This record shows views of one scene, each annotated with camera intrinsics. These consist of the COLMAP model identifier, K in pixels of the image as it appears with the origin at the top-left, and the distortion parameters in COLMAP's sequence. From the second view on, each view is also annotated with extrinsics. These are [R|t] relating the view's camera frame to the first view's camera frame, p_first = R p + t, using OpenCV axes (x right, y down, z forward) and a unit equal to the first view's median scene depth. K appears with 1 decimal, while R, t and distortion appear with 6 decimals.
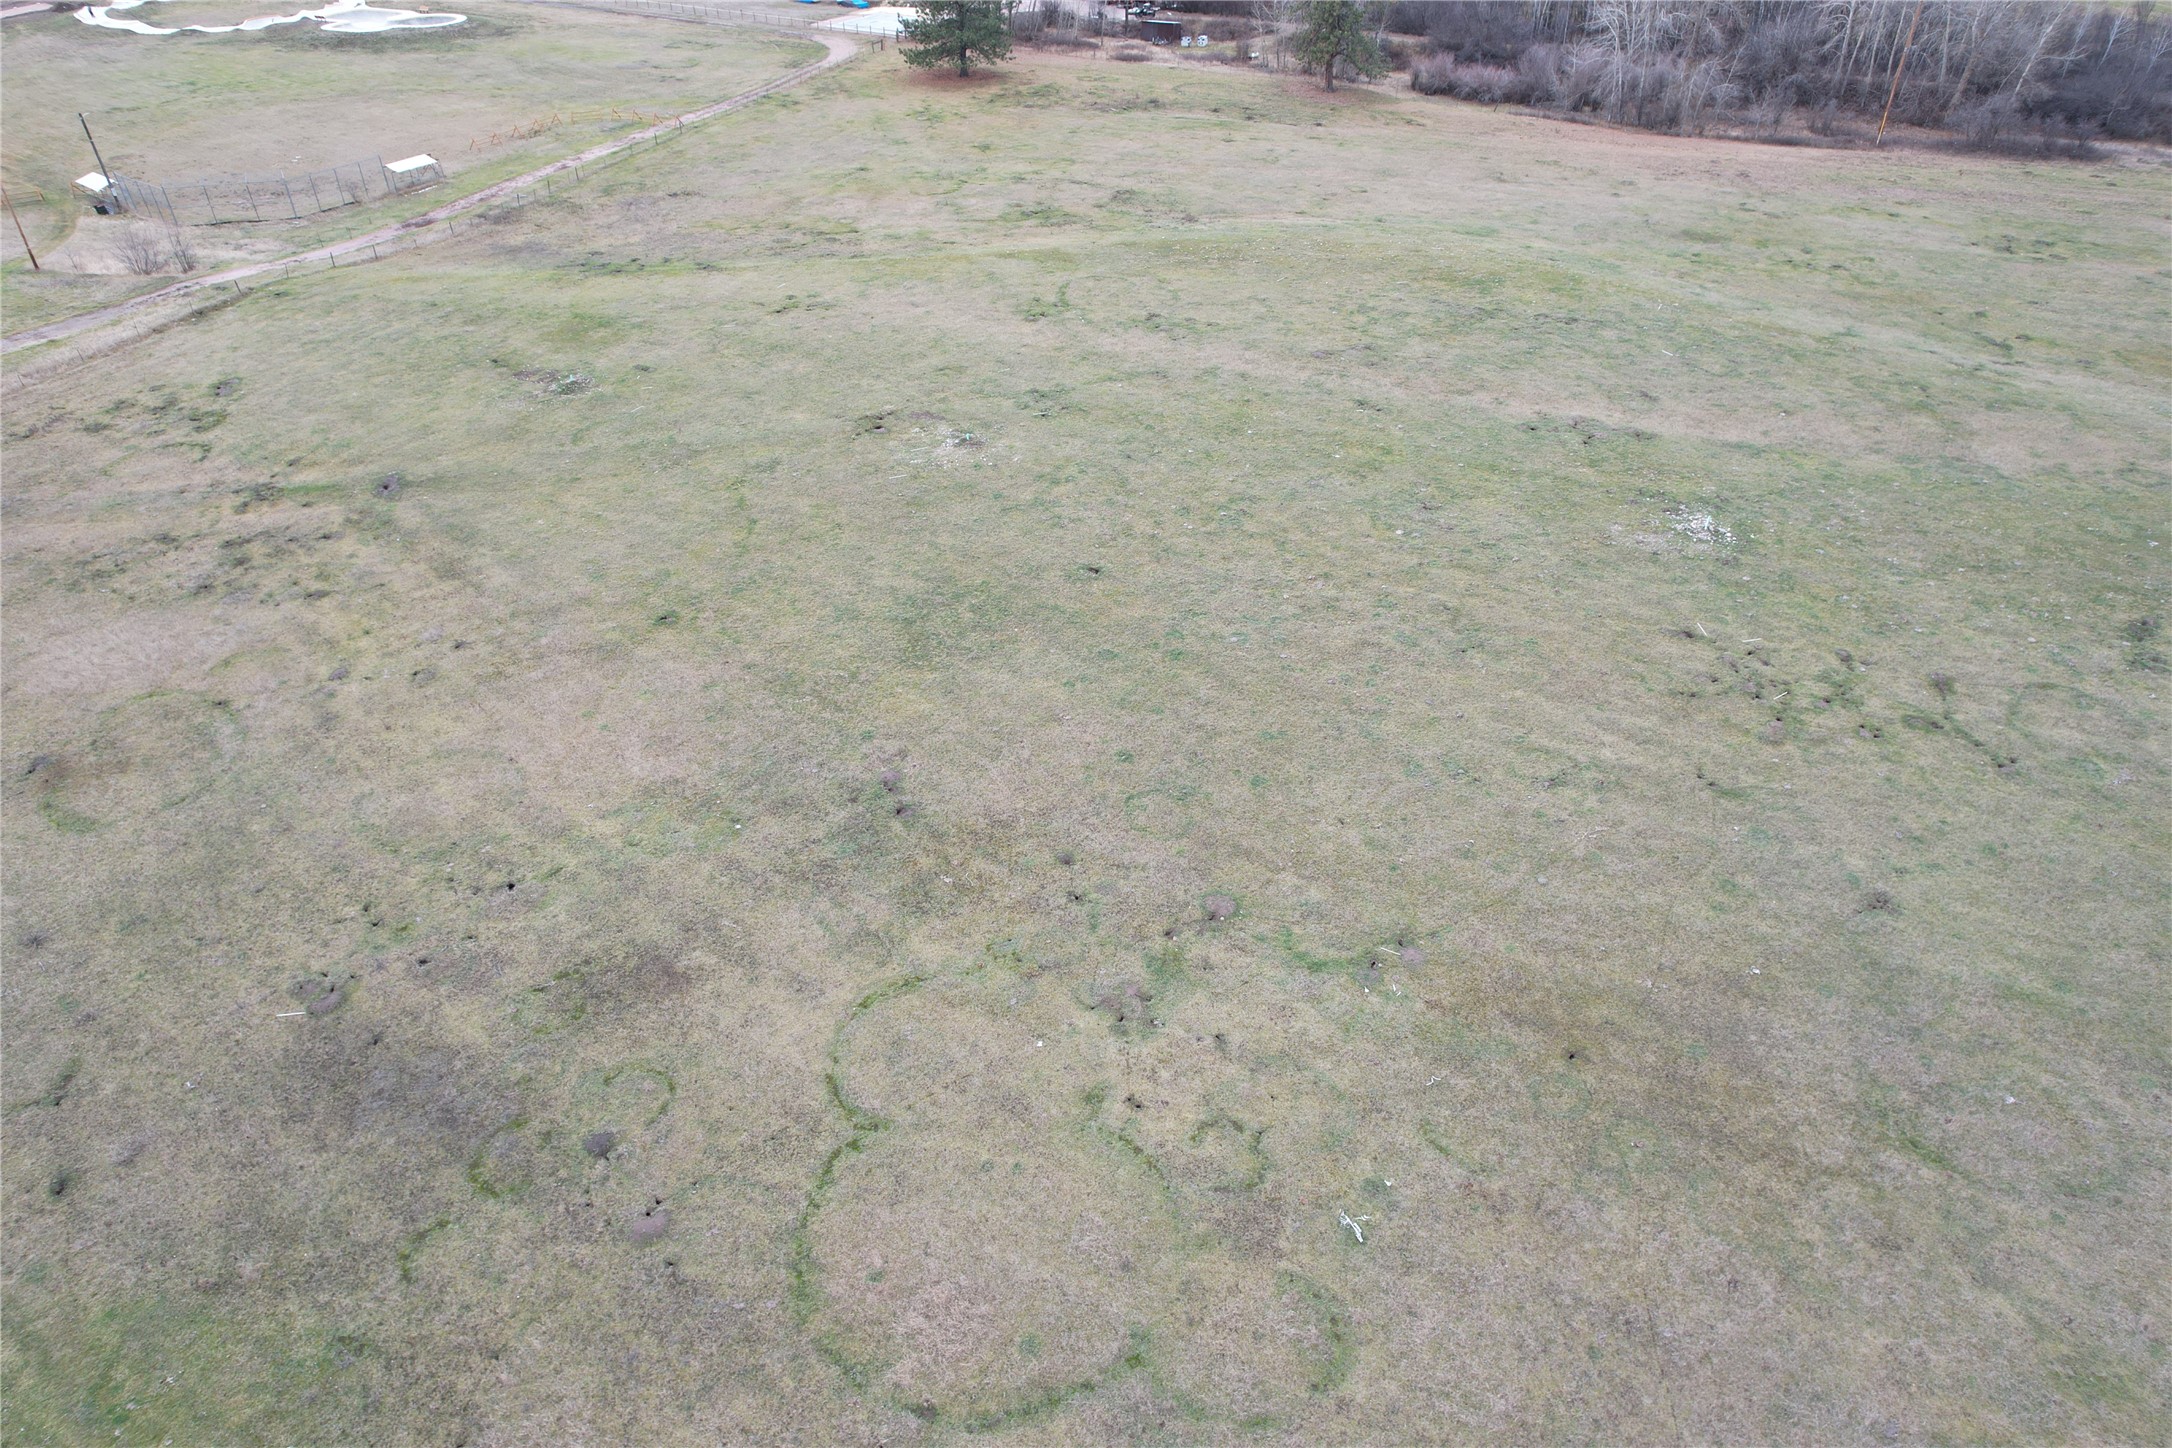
lens RADIAL K [[1375.2, 0, 1082.1], [0, 1375.2, 733.1], [0, 0, 1]] dist [-0.087049, 0.071245]
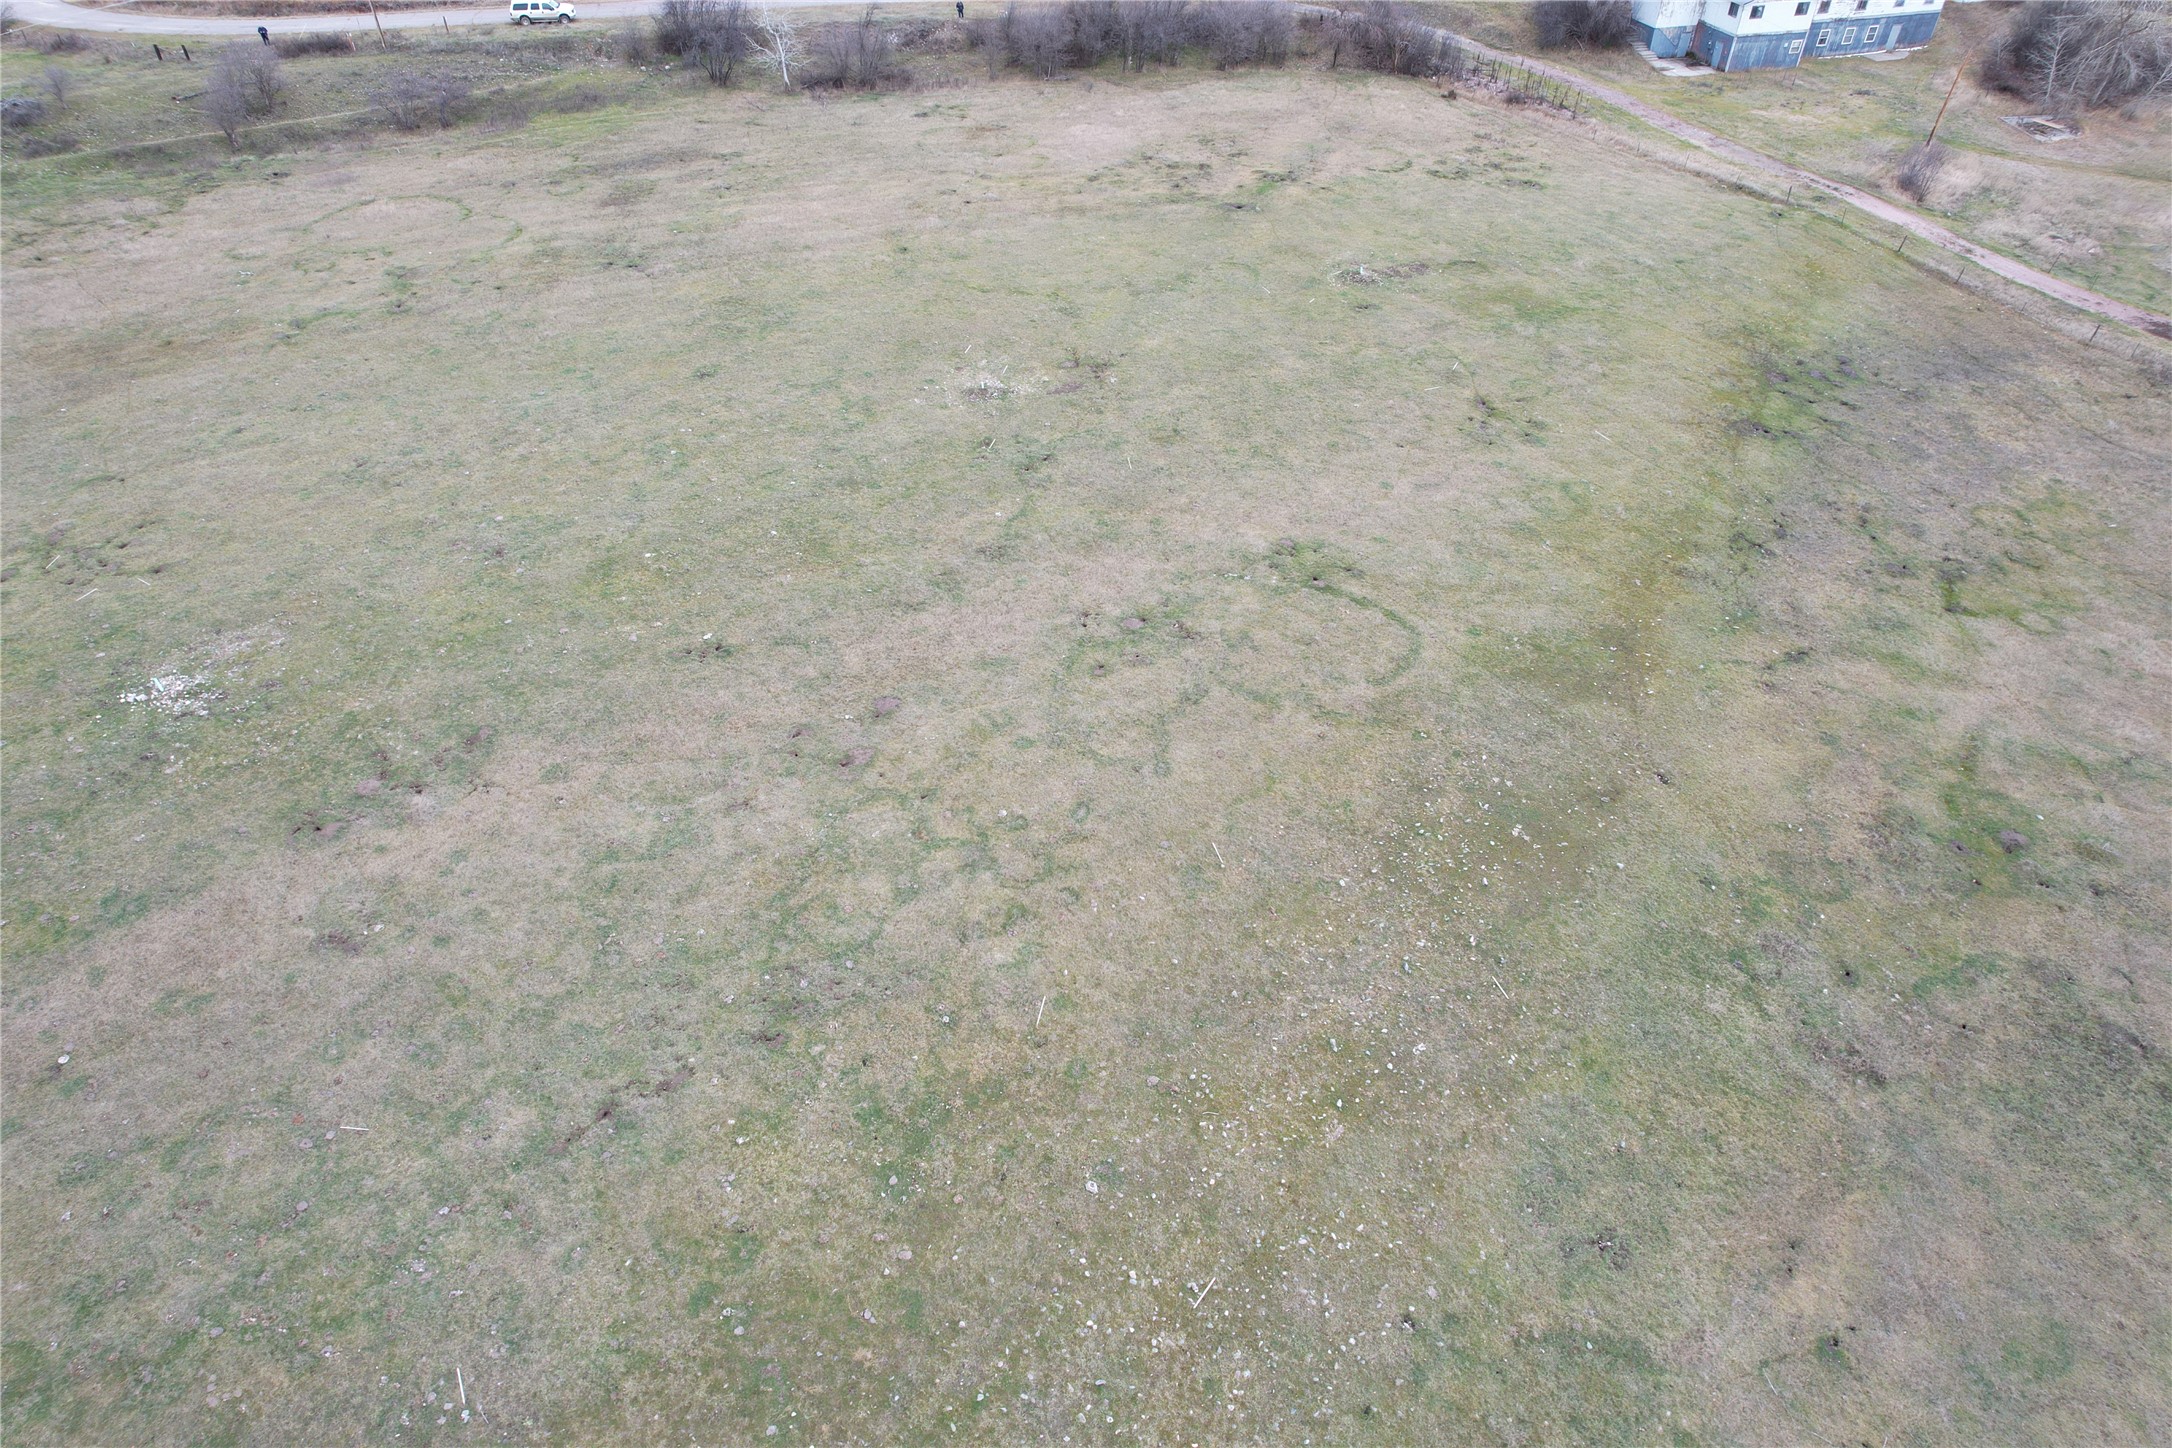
lens RADIAL K [[1375.2, 0, 1082.1], [0, 1375.2, 733.1], [0, 0, 1]] dist [-0.087049, 0.071245]
pose [[-0.594470, 0.530037, -0.604703, 0.548089], [-0.484814, 0.363706, 0.795408, -0.880161], [0.641529, 0.766015, 0.040757, 1.161538]]
